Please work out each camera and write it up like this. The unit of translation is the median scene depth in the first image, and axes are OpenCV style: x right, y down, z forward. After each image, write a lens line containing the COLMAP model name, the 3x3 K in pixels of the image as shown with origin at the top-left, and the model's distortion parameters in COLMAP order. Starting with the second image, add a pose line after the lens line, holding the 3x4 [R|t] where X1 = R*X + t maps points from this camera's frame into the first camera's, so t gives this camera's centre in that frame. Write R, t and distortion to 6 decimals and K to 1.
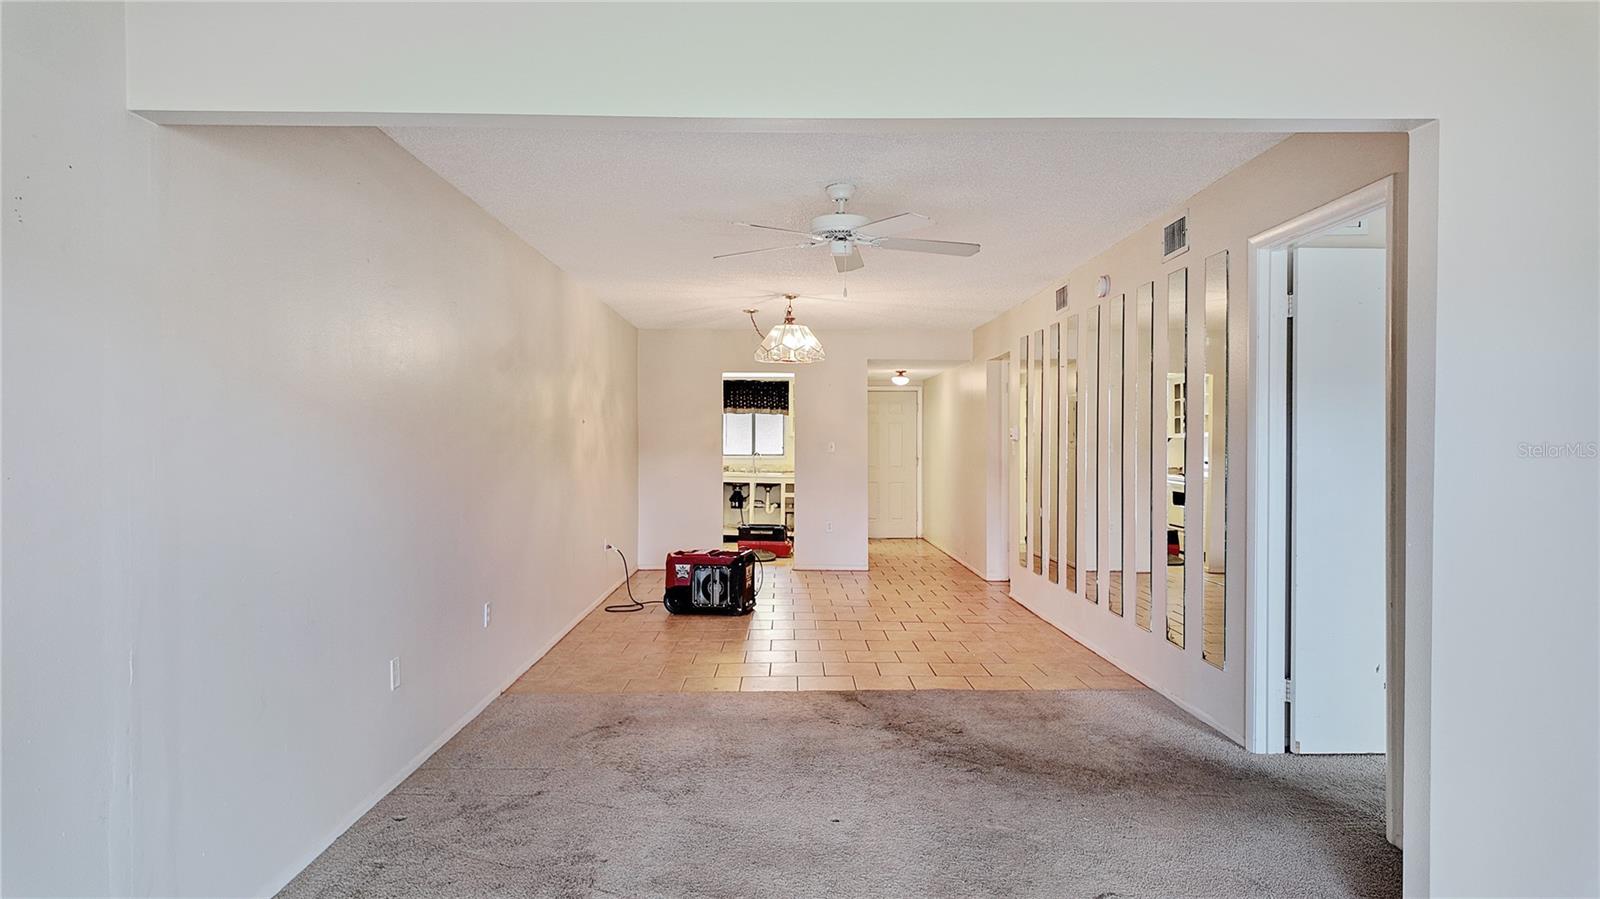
lens RADIAL K [[925.0, 0, 800.1], [0, 925.0, 448.7], [0, 0, 1]] dist [0.011723, -0.017177]
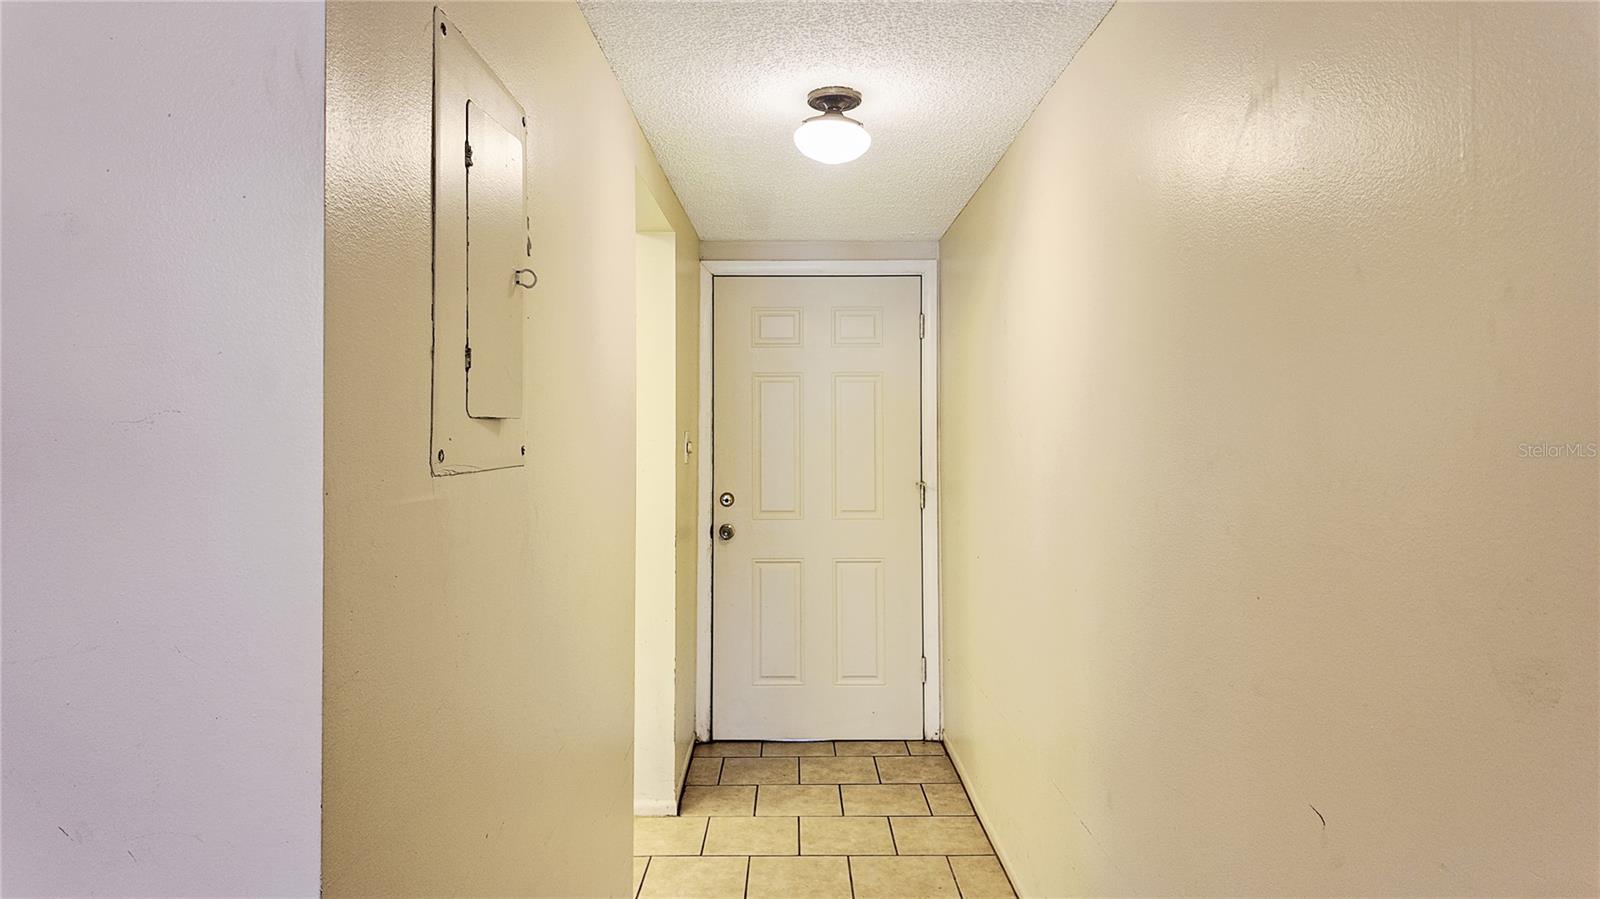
lens RADIAL K [[925.0, 0, 799.6], [0, 925.0, 443.8], [0, 0, 1]] dist [0.011723, -0.017177]
pose [[0.999961, -0.001491, -0.008758, 0.103008], [0.001555, 0.999972, 0.007358, -0.013470], [0.008746, -0.007371, 0.999935, 0.807288]]
